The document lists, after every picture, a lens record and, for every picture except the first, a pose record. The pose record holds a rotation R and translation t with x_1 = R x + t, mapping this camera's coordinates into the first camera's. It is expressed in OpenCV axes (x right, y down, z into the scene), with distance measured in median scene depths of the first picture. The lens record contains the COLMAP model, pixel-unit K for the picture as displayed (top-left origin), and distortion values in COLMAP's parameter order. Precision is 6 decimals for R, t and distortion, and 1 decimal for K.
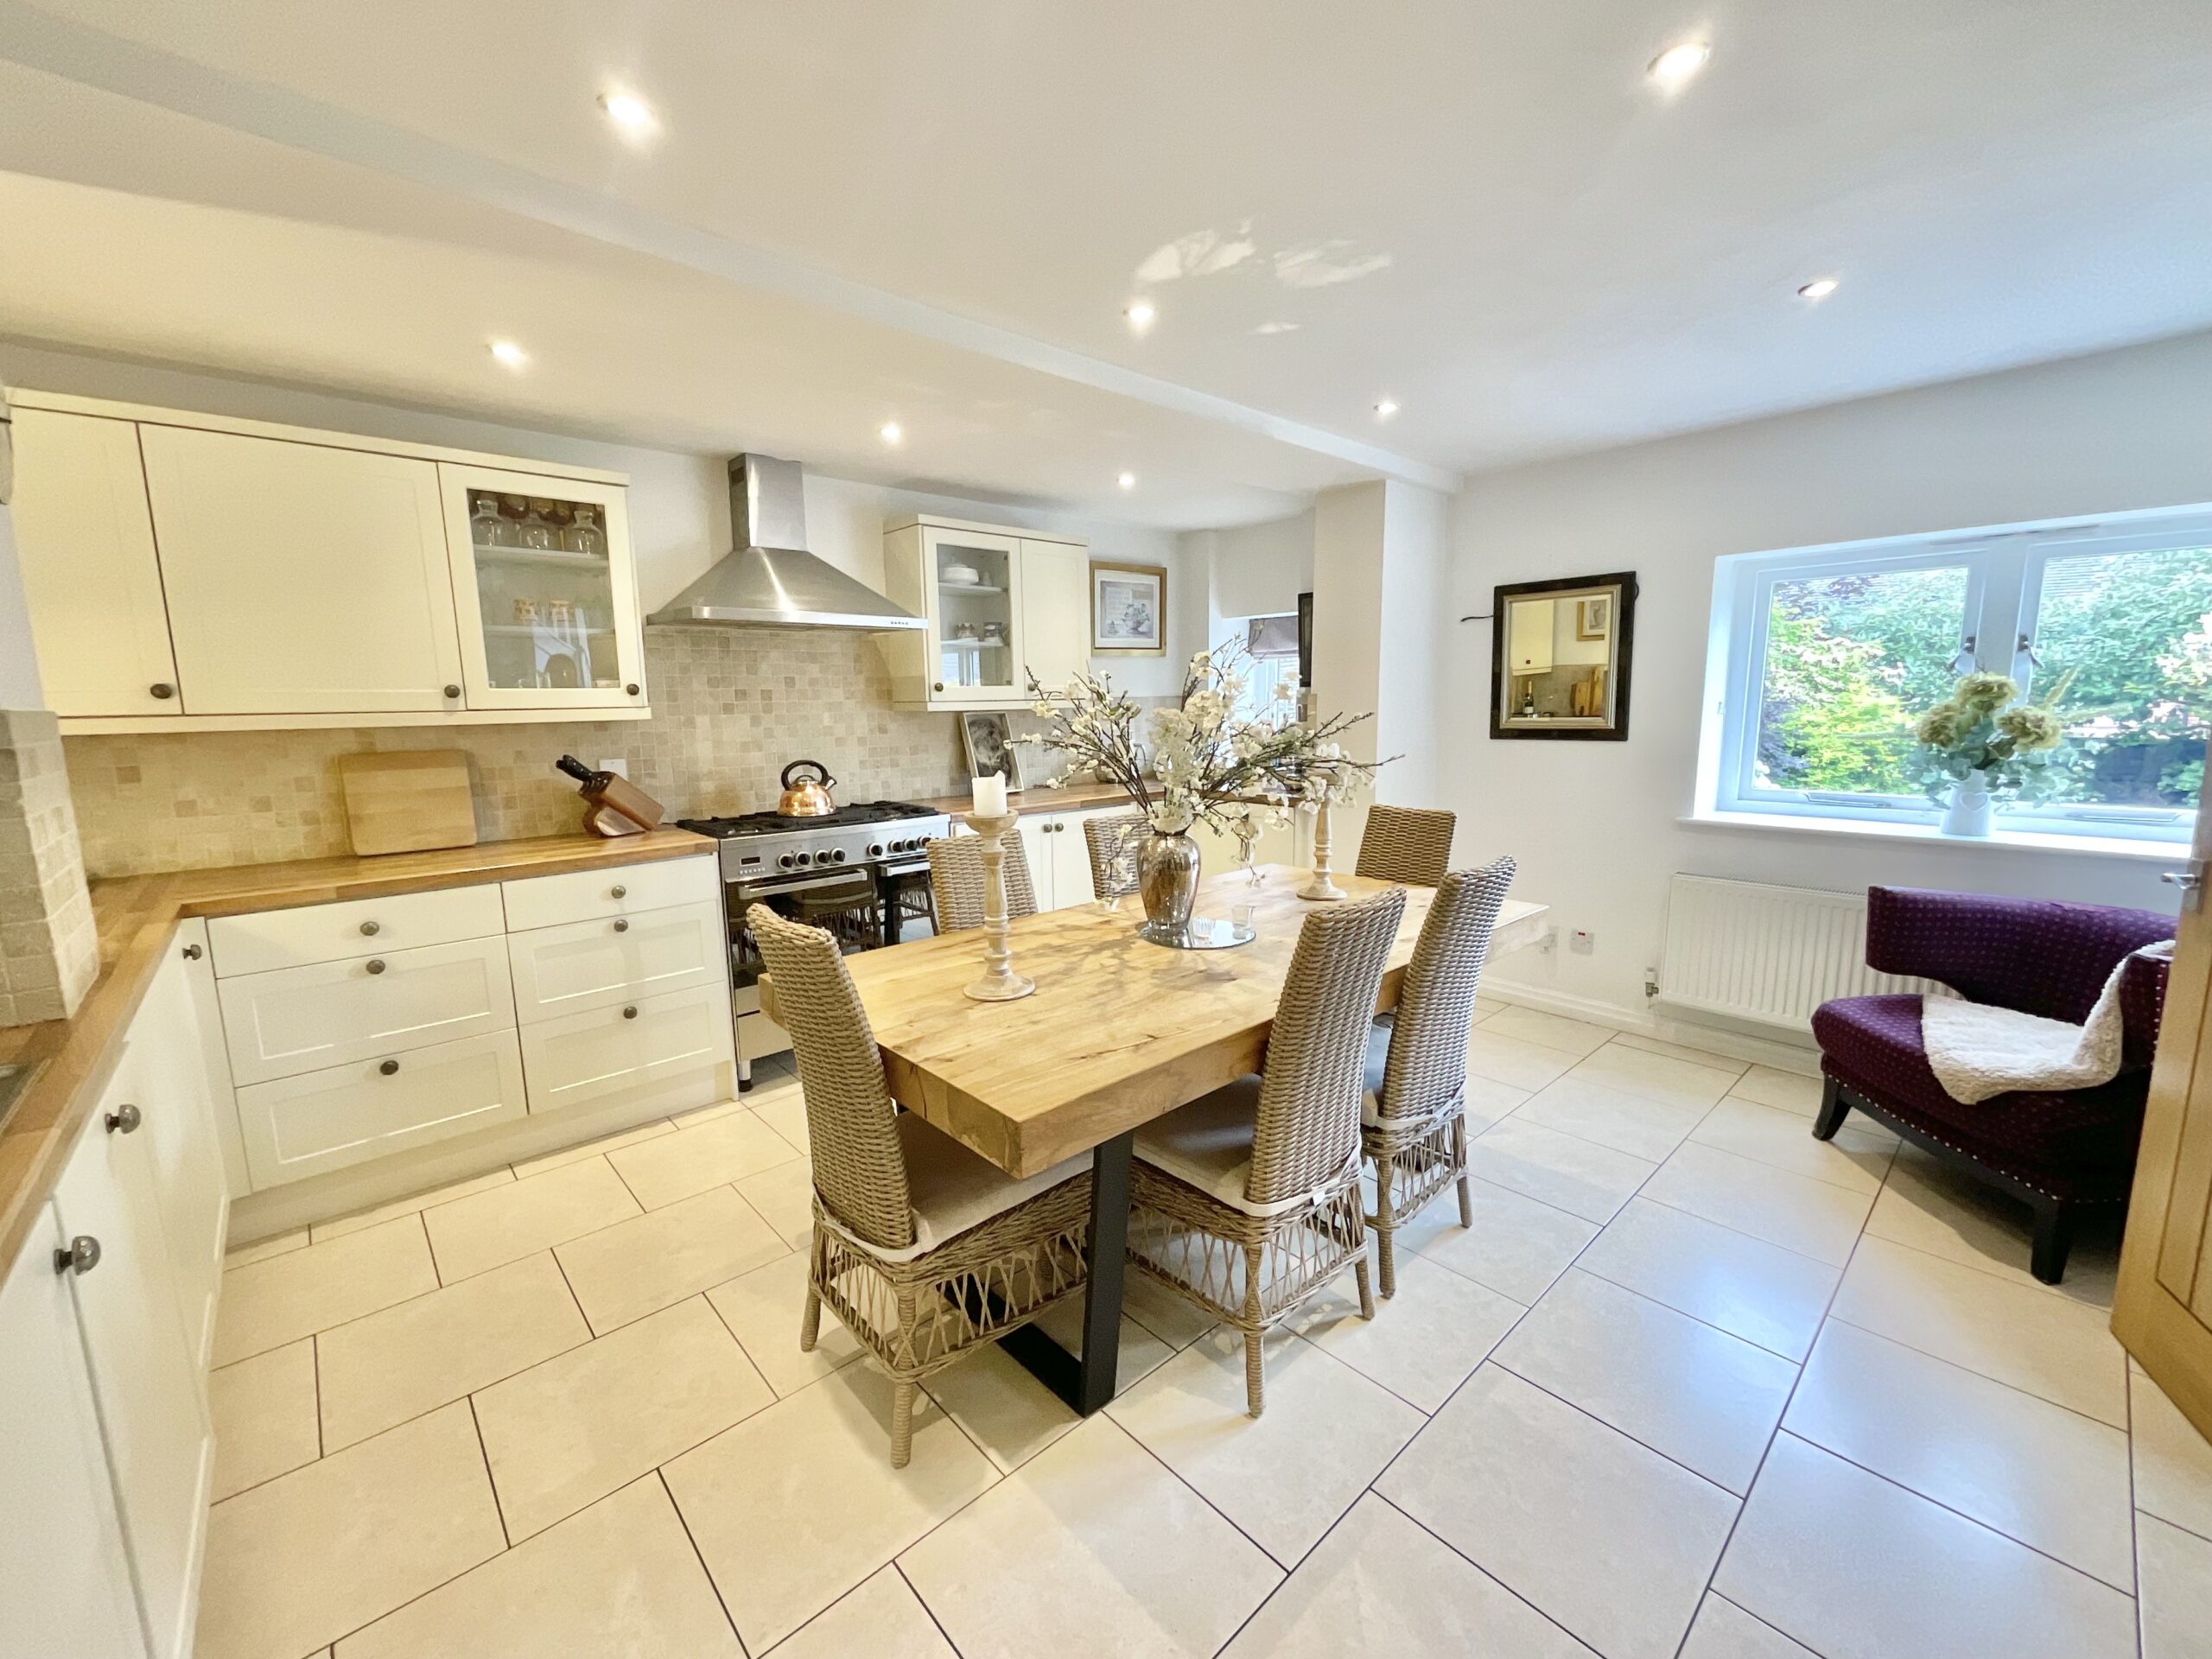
lens RADIAL K [[888.7, 0, 1106.0], [0, 888.7, 829.5], [0, 0, 1]] dist [0.000376, 0.000060]
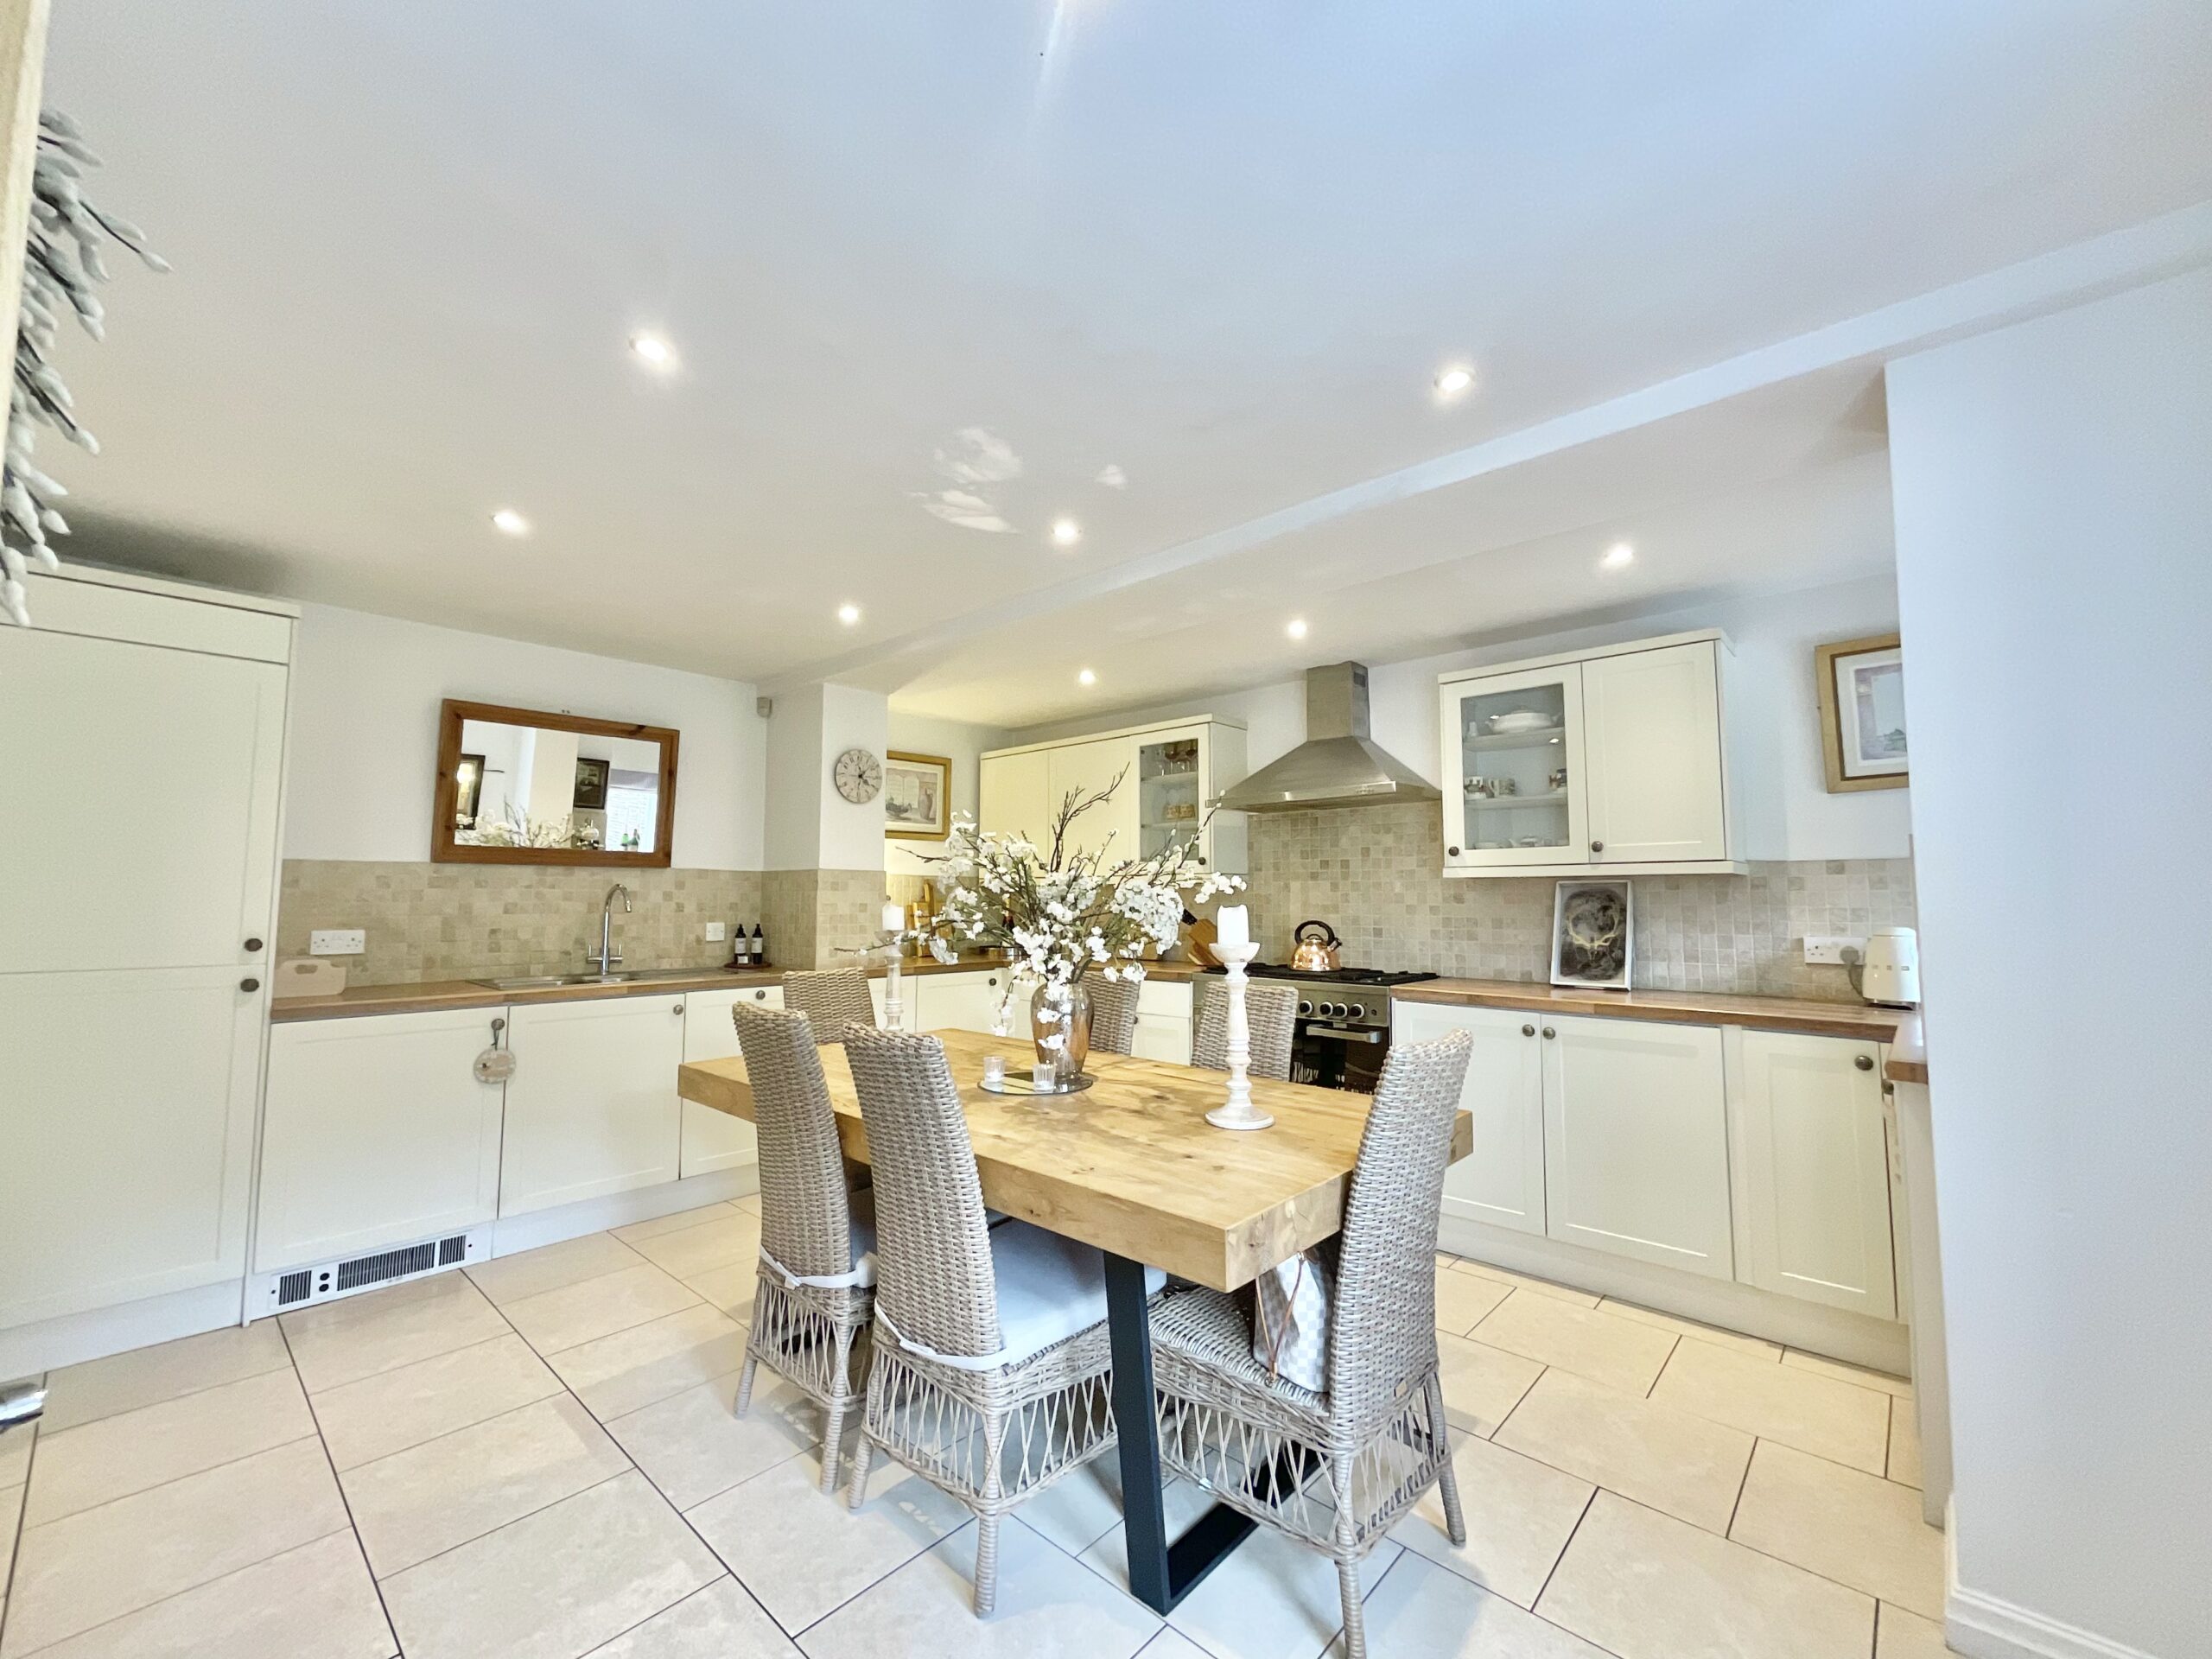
lens RADIAL K [[888.7, 0, 1106.0], [0, 888.7, 829.5], [0, 0, 1]] dist [0.000376, 0.000060]
pose [[0.089756, -0.066194, -0.993762, 0.716806], [-0.151301, 0.985302, -0.079296, -0.060004], [0.984404, 0.157475, 0.078421, 0.610565]]
